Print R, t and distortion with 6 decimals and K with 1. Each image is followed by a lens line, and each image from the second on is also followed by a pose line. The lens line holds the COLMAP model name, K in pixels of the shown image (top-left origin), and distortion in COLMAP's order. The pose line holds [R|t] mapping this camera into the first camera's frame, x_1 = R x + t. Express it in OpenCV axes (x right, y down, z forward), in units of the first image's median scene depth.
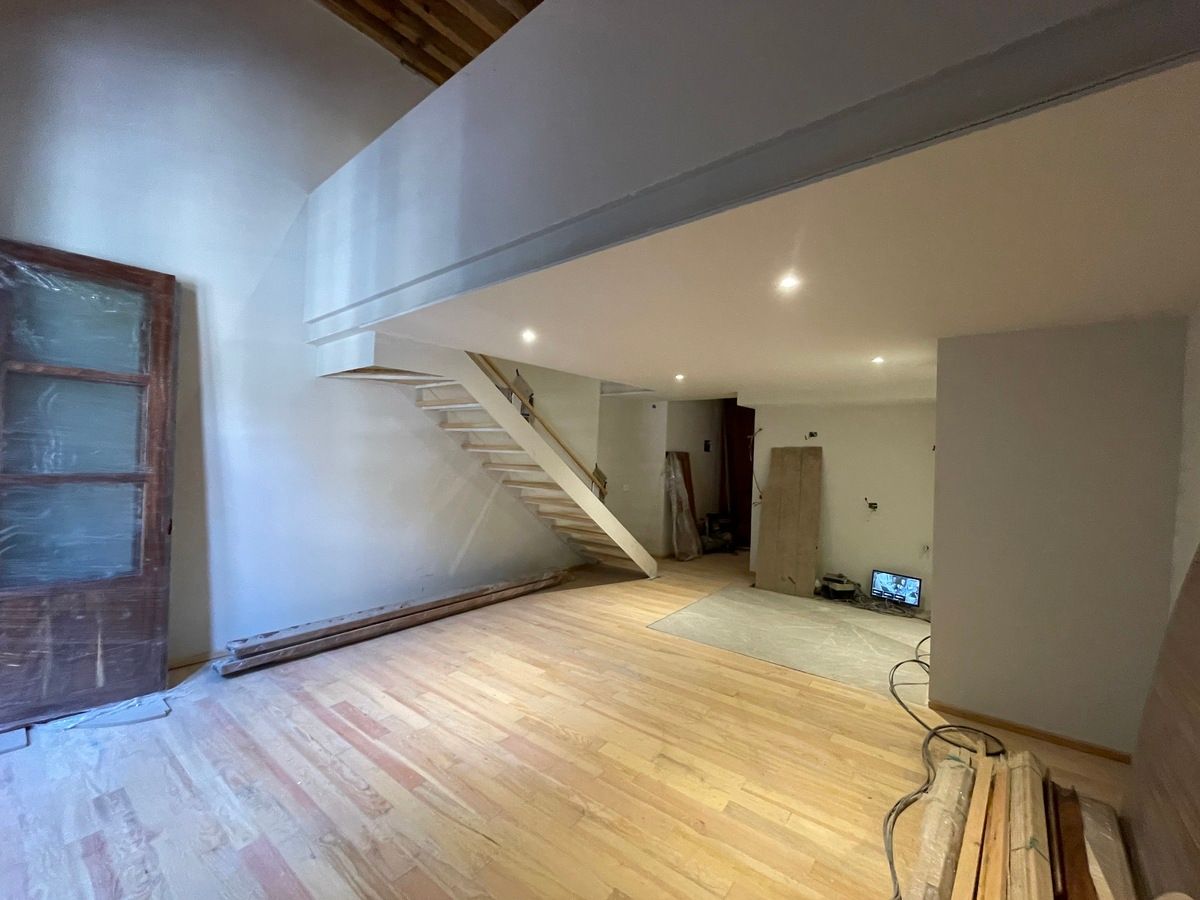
lens RADIAL K [[483.9, 0, 598.2], [0, 483.9, 451.6], [0, 0, 1]] dist [-0.002621, -0.000466]
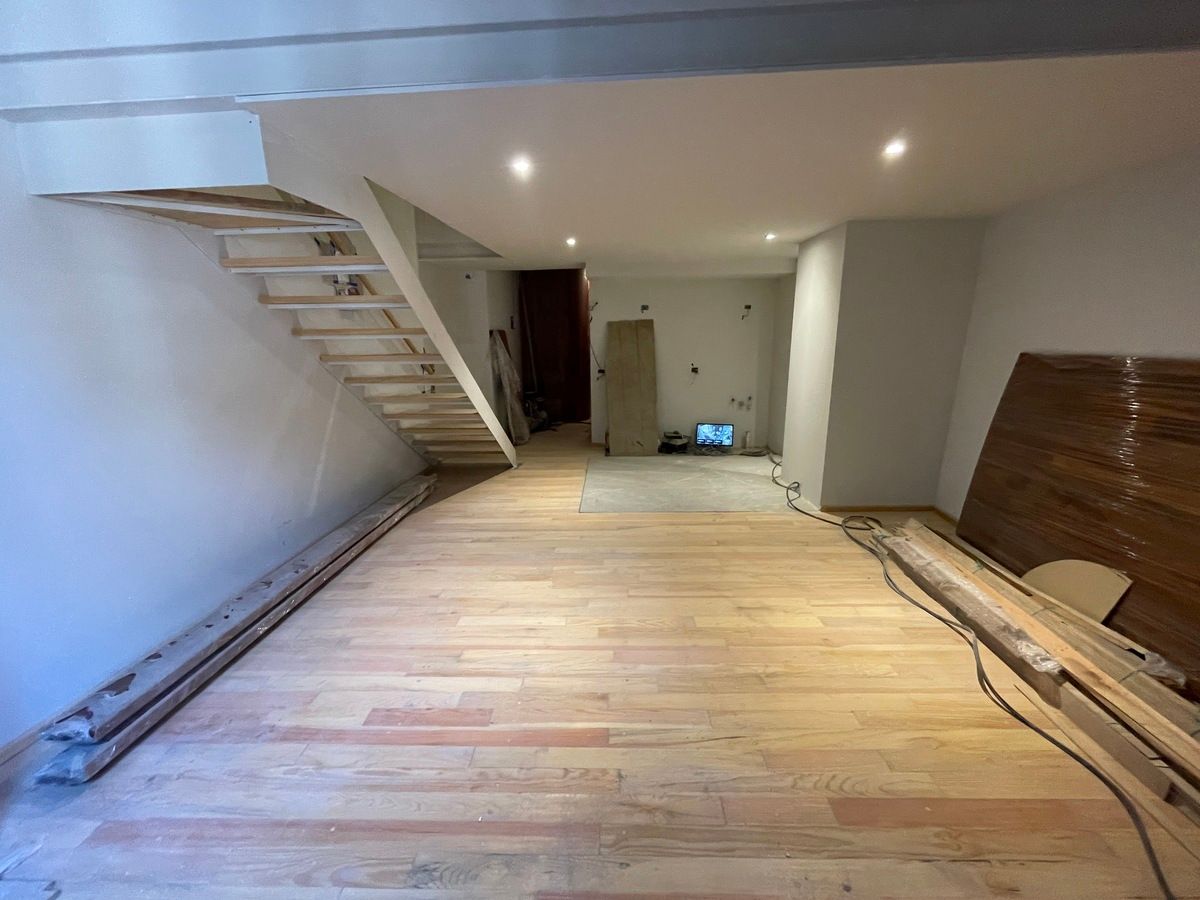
lens RADIAL K [[483.9, 0, 598.2], [0, 483.9, 451.6], [0, 0, 1]] dist [-0.002621, -0.000466]
pose [[0.809433, -0.179652, 0.559056, -0.457625], [0.036865, 0.965719, 0.256958, -0.010615], [-0.586054, -0.187381, 0.788308, 0.254385]]
